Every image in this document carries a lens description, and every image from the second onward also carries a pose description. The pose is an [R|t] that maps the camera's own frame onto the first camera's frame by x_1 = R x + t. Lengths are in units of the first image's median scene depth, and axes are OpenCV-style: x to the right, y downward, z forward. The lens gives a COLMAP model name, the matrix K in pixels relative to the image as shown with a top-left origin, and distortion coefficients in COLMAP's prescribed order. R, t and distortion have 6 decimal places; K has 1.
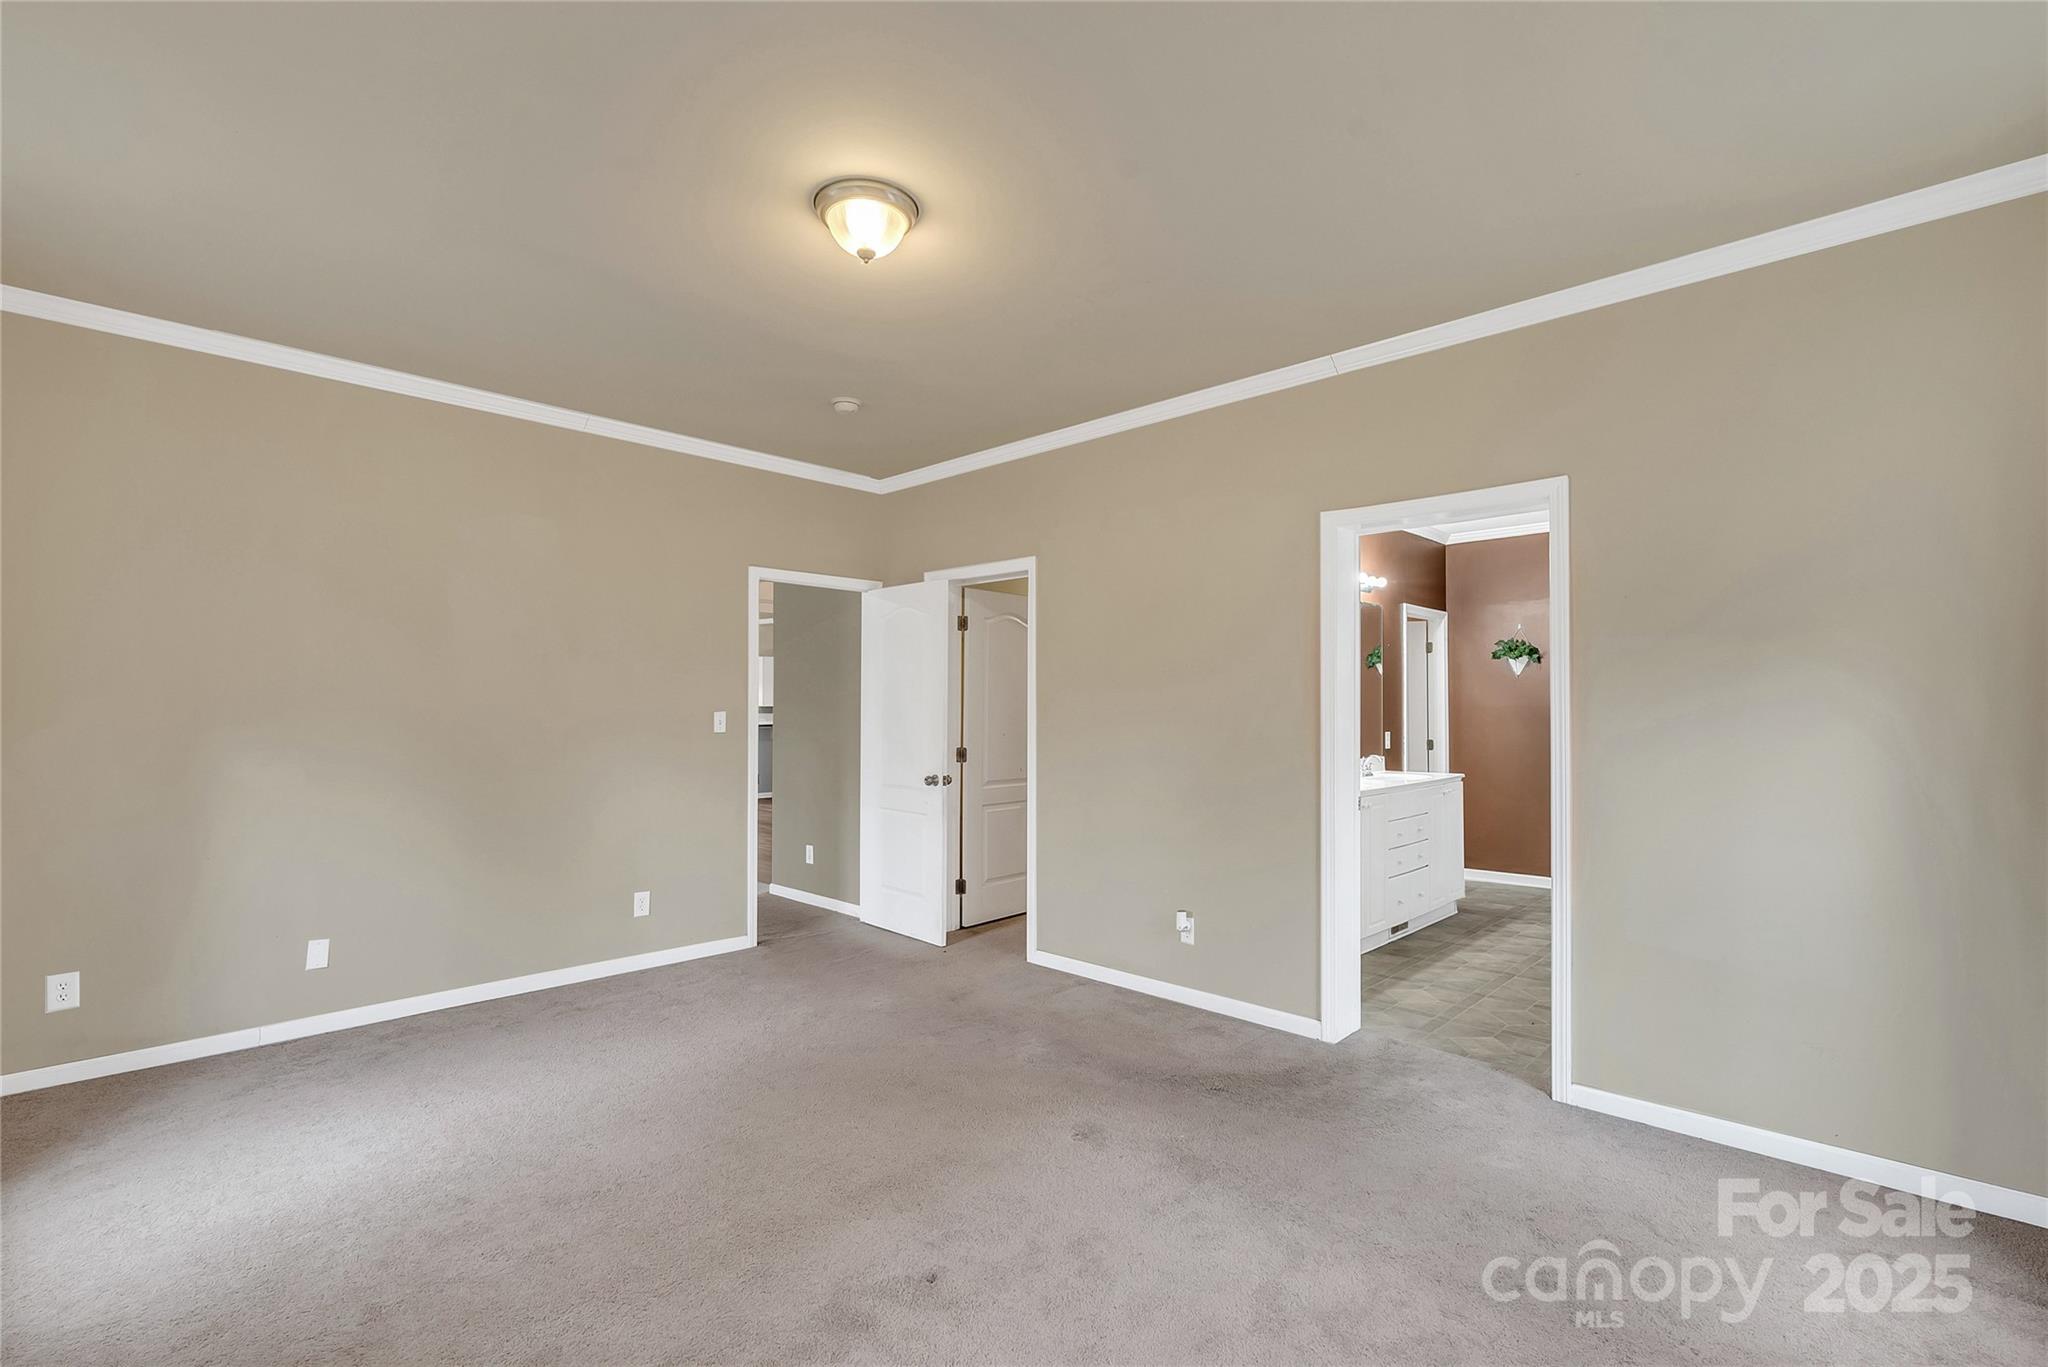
lens RADIAL K [[945.7, 0, 1024.0], [0, 945.7, 683.5], [0, 0, 1]] dist [-0.000034, 0.000008]
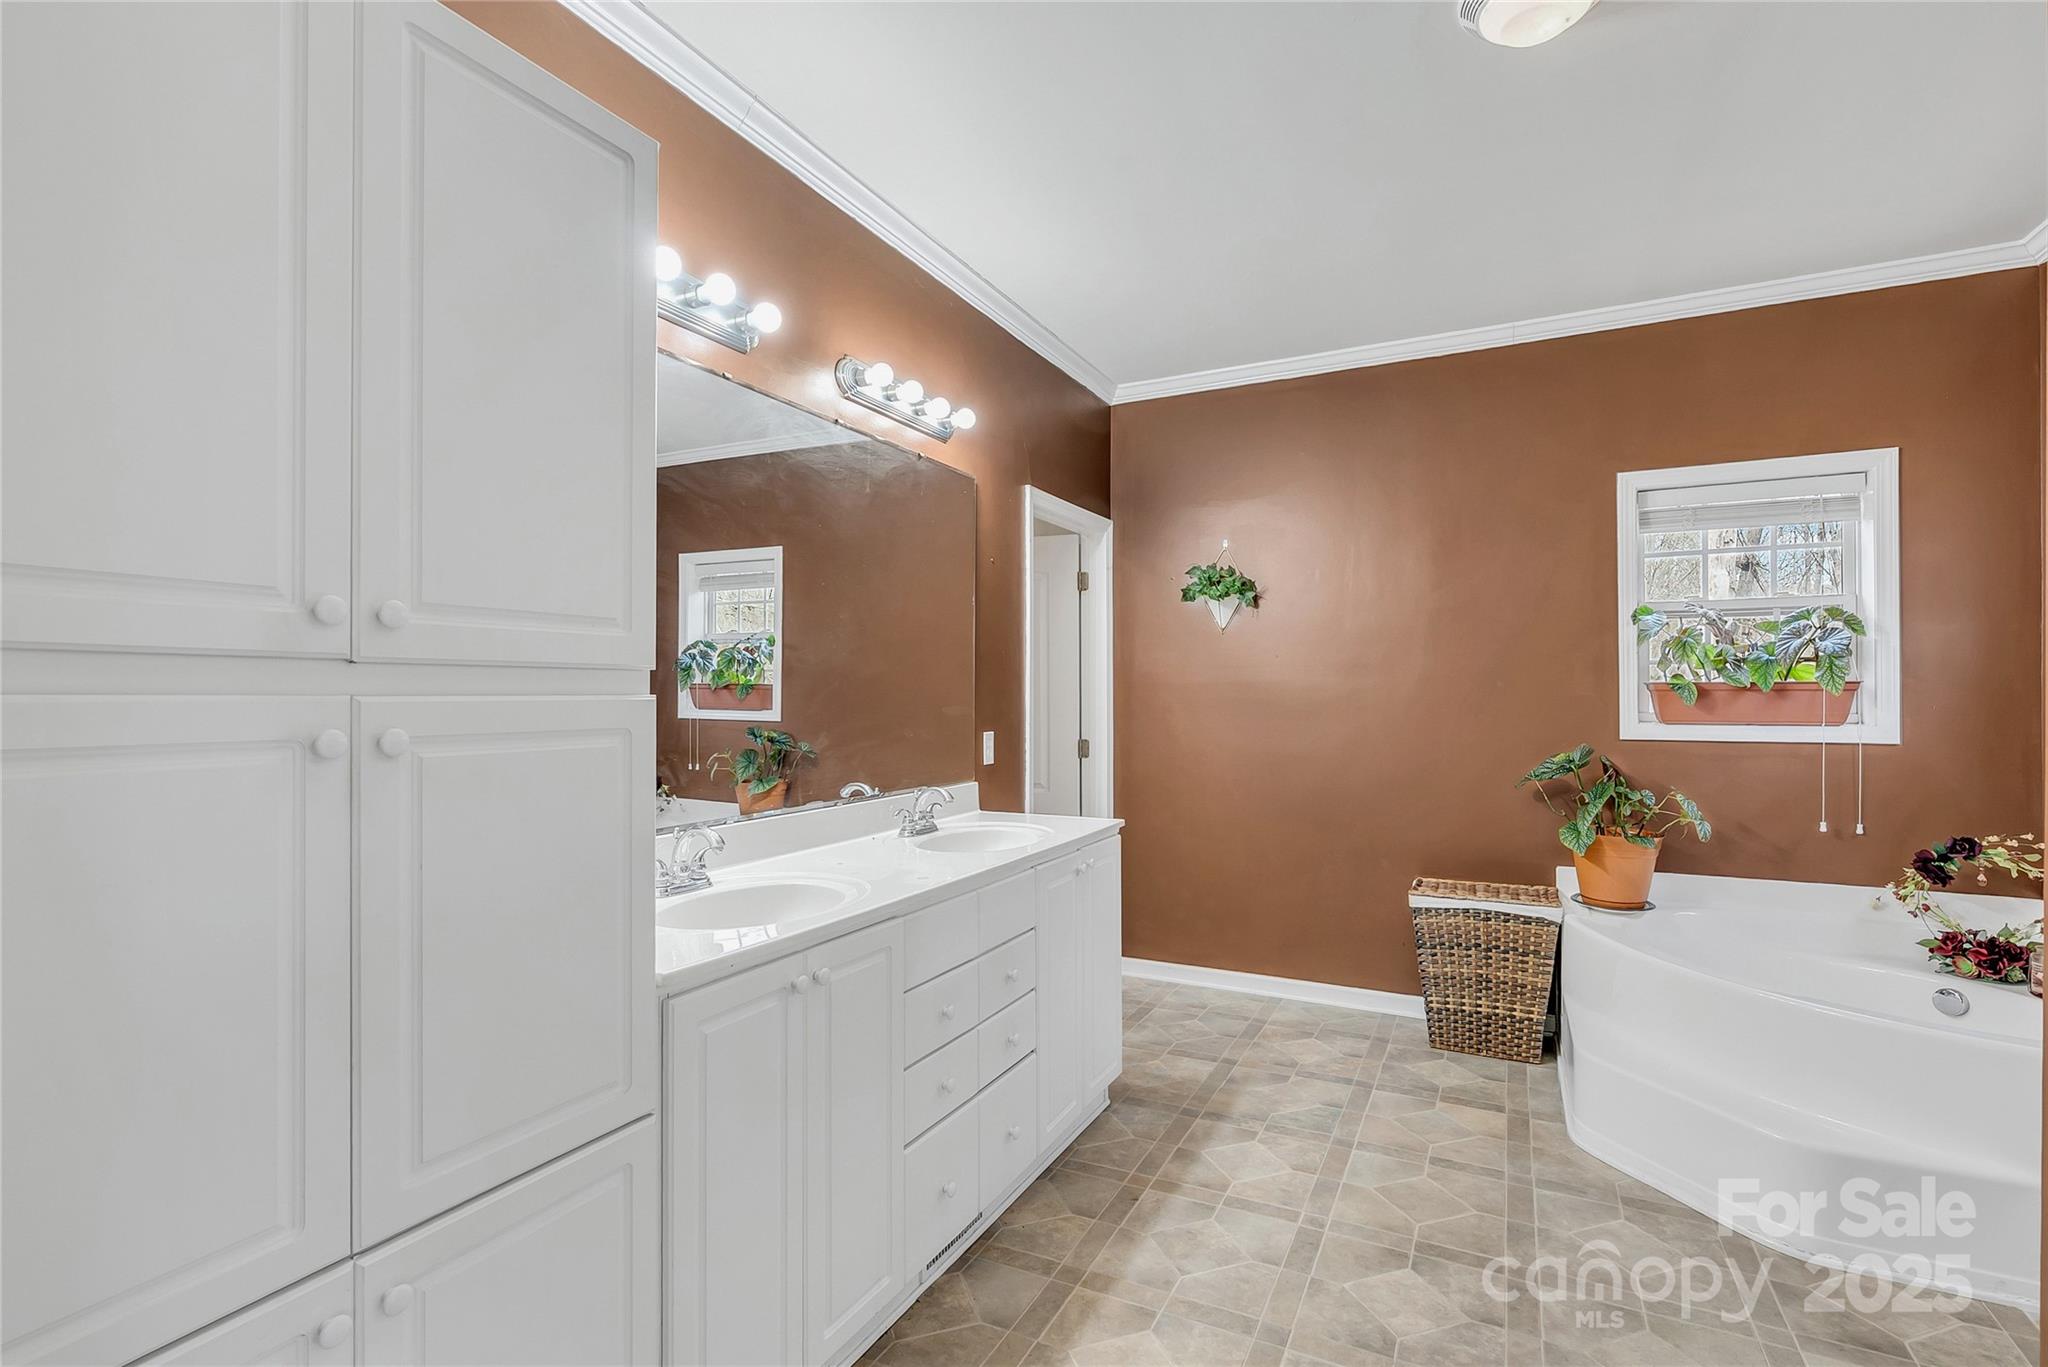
lens RADIAL K [[945.7, 0, 1024.0], [0, 945.7, 683.5], [0, 0, 1]] dist [-0.000034, 0.000008]
pose [[0.960514, -0.001201, 0.278229, 0.248138], [-0.001619, 0.999950, 0.009906, 0.019276], [-0.278226, -0.009965, 0.960464, 0.484176]]
